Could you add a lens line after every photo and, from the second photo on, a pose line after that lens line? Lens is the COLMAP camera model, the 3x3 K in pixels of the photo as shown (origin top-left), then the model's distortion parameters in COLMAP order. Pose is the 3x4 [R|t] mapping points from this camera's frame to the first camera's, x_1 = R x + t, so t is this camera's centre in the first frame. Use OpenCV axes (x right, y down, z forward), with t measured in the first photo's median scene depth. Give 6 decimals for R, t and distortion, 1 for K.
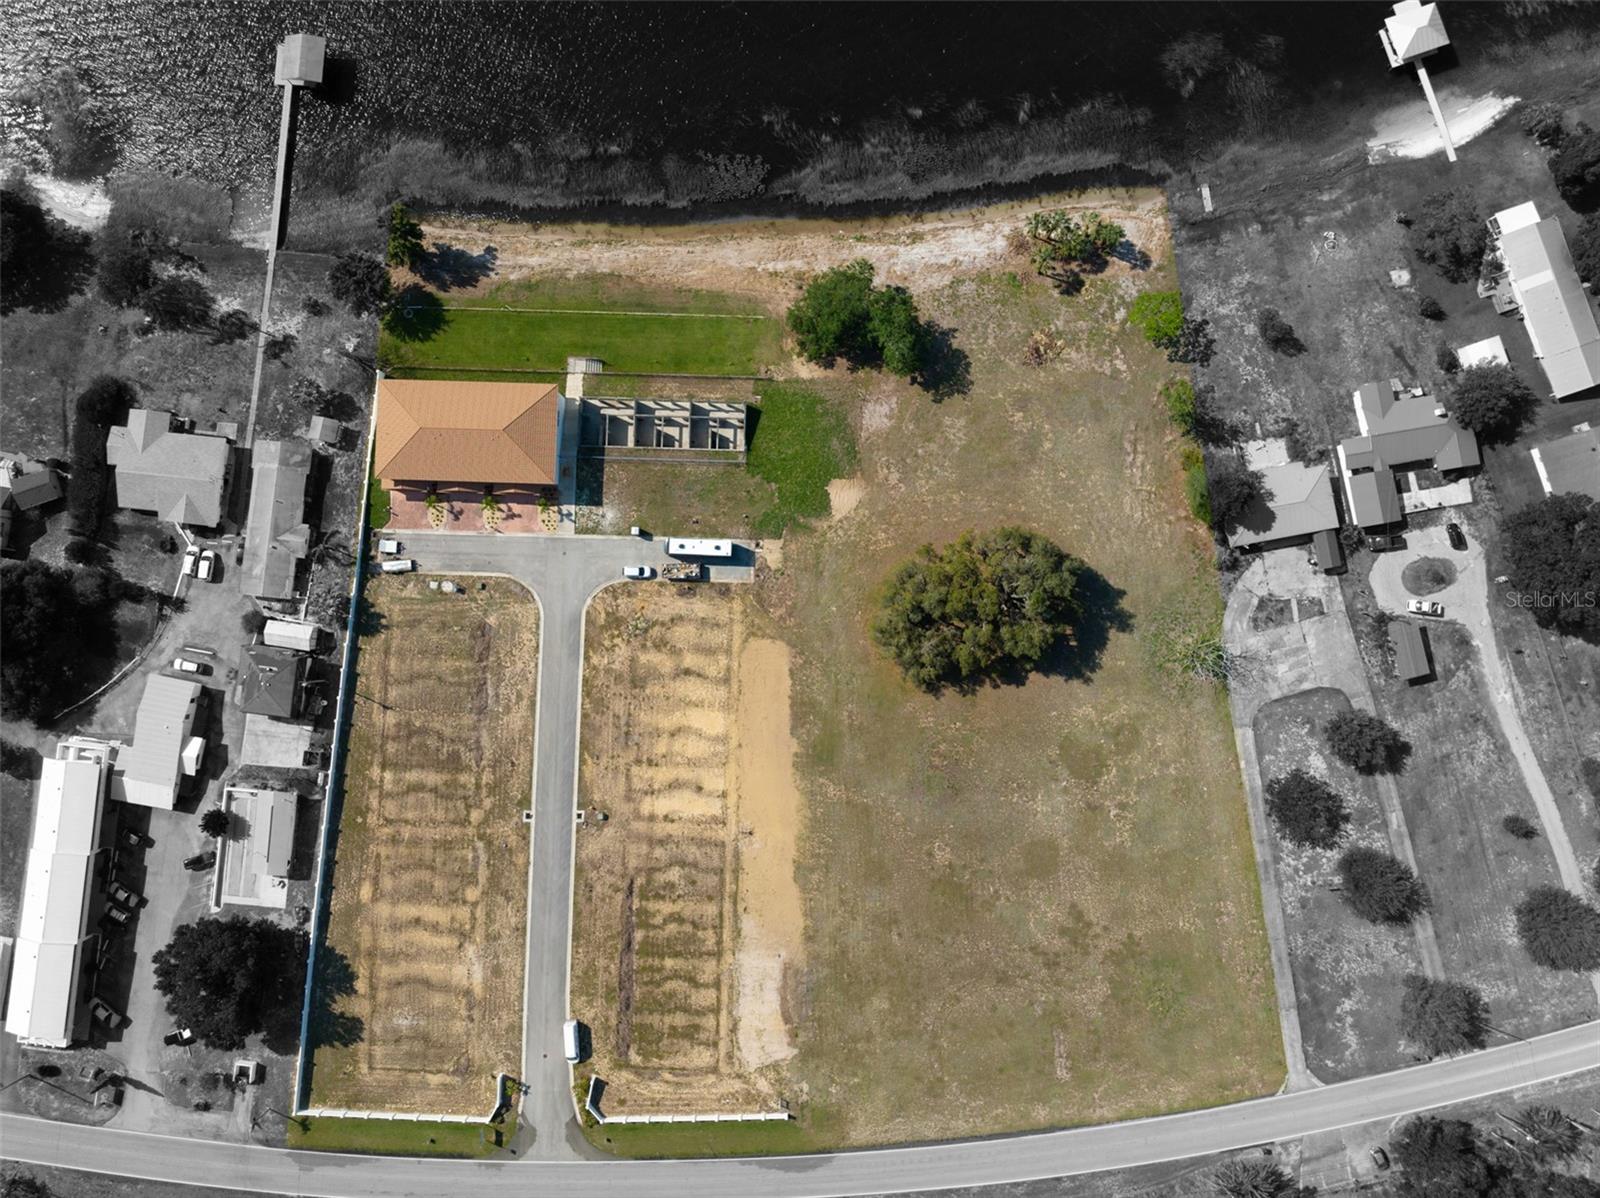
lens RADIAL K [[1126.9, 0, 790.2], [0, 1126.9, 599.1], [0, 0, 1]] dist [-0.037334, 0.003483]
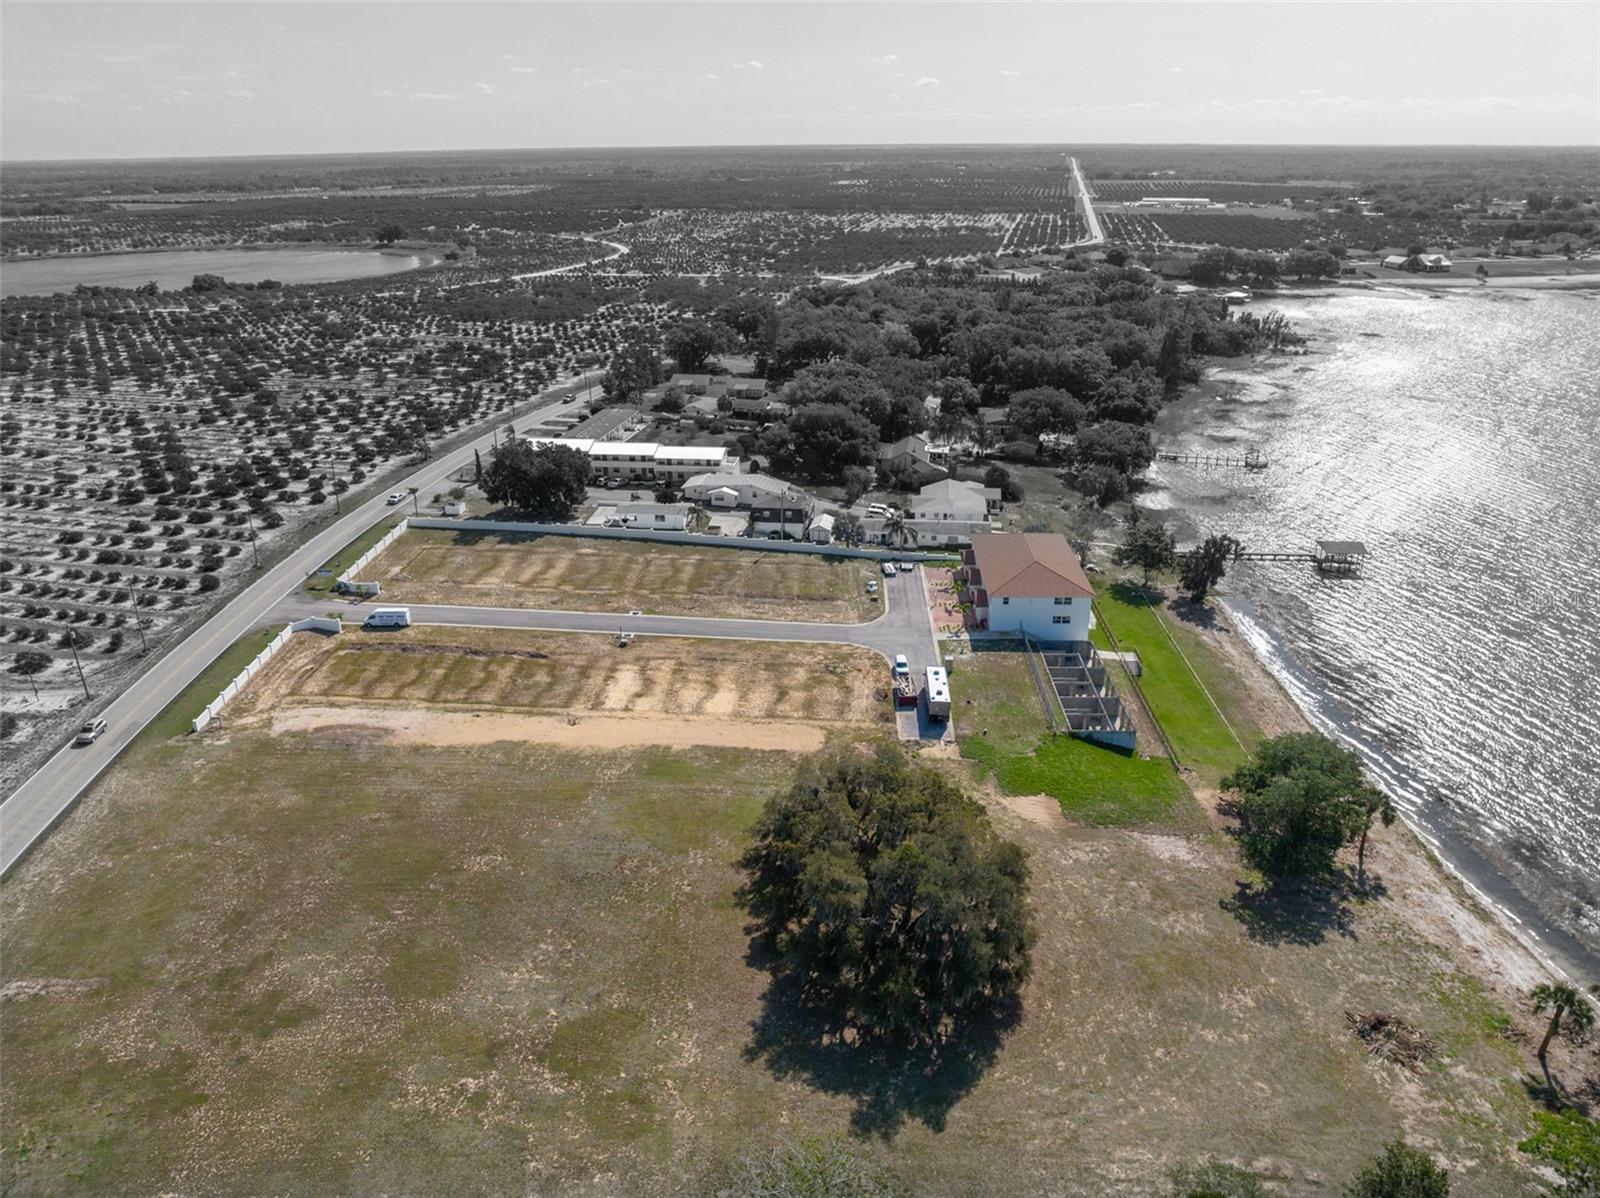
lens RADIAL K [[1126.9, 0, 793.0], [0, 1126.9, 604.5], [0, 0, 1]] dist [-0.037334, 0.003483]
pose [[-0.011224, 0.380766, -0.924603, 0.647468], [-0.999474, 0.023851, 0.021955, 0.038877], [0.030413, 0.924364, 0.380298, 0.637595]]
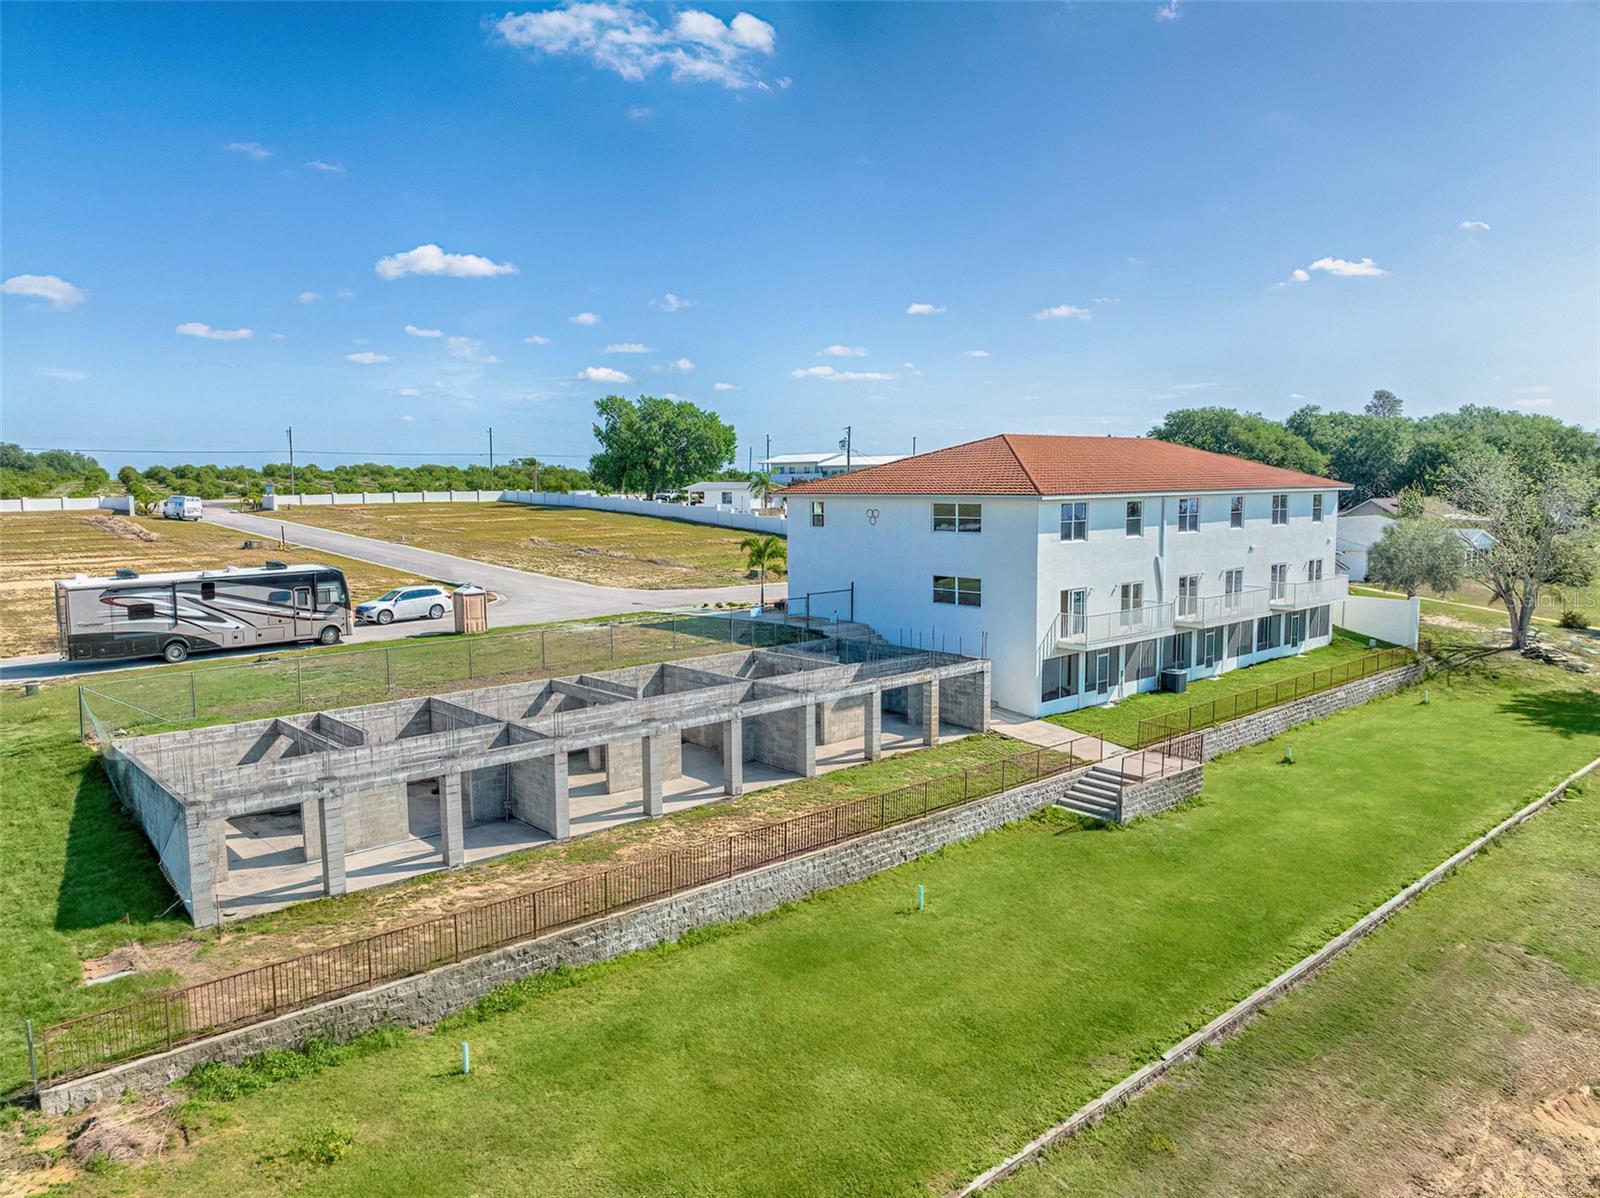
lens RADIAL K [[1126.9, 0, 795.2], [0, 1126.9, 599.7], [0, 0, 1]] dist [-0.037334, 0.003483]
pose [[-0.724216, 0.081071, -0.684791, -0.003701], [-0.689245, -0.054440, 0.722480, -0.323718], [0.021293, 0.995220, 0.095304, 0.985458]]
